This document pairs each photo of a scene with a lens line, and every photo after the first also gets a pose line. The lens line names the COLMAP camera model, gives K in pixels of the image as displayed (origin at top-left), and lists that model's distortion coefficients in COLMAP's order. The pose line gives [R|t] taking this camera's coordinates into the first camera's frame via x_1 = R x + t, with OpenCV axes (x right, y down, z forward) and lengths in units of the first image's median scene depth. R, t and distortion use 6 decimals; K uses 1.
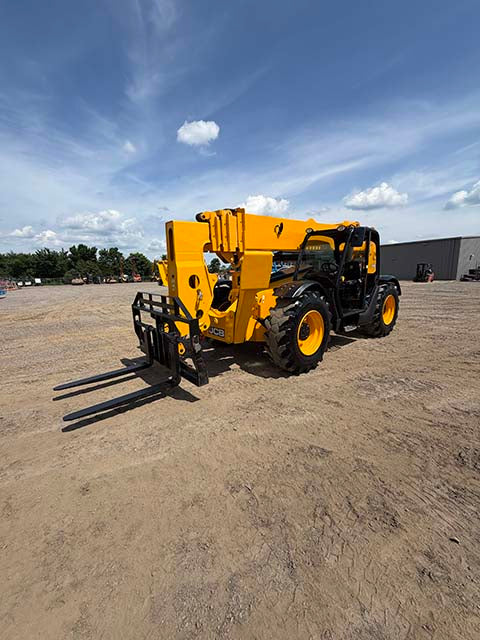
lens RADIAL K [[252.5, 0, 240.1], [0, 252.5, 317.6], [0, 0, 1]] dist [-0.000729, 0.000014]
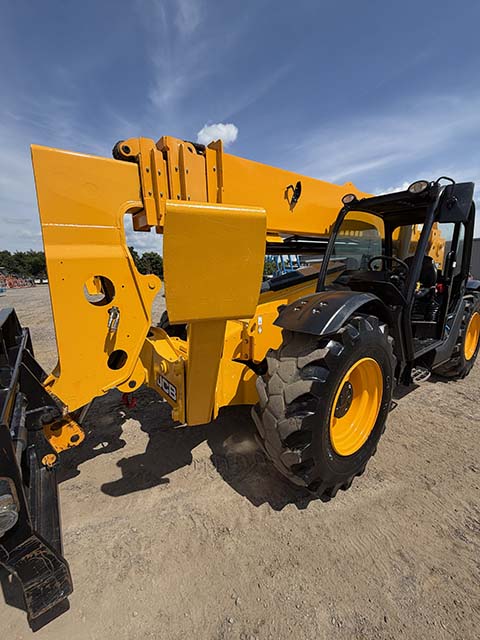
lens RADIAL K [[252.5, 0, 240.1], [0, 252.5, 317.6], [0, 0, 1]] dist [-0.000729, 0.000014]
pose [[0.997803, 0.022631, -0.062268, 0.083783], [-0.022701, 0.999742, -0.000414, -0.085916], [0.062242, 0.001827, 0.998059, 0.479998]]
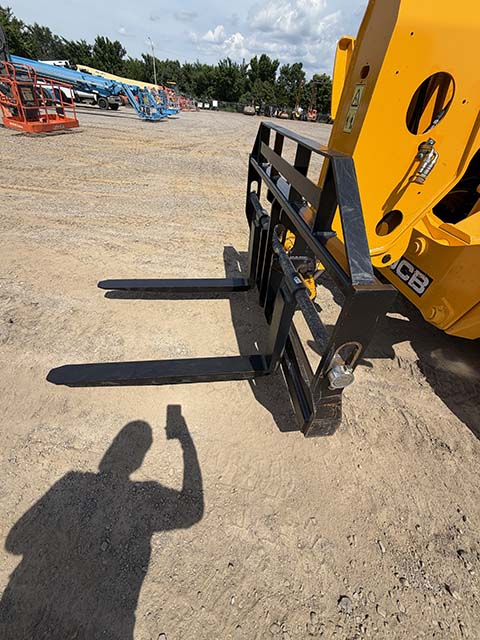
lens RADIAL K [[253.5, 0, 241.9], [0, 253.5, 315.9], [0, 0, 1]] dist [-0.001075, -0.000164]
pose [[0.817999, 0.437879, -0.373013, -0.123209], [-0.204542, 0.827512, 0.522864, -0.044733], [0.537624, -0.351405, 0.766469, 0.498611]]
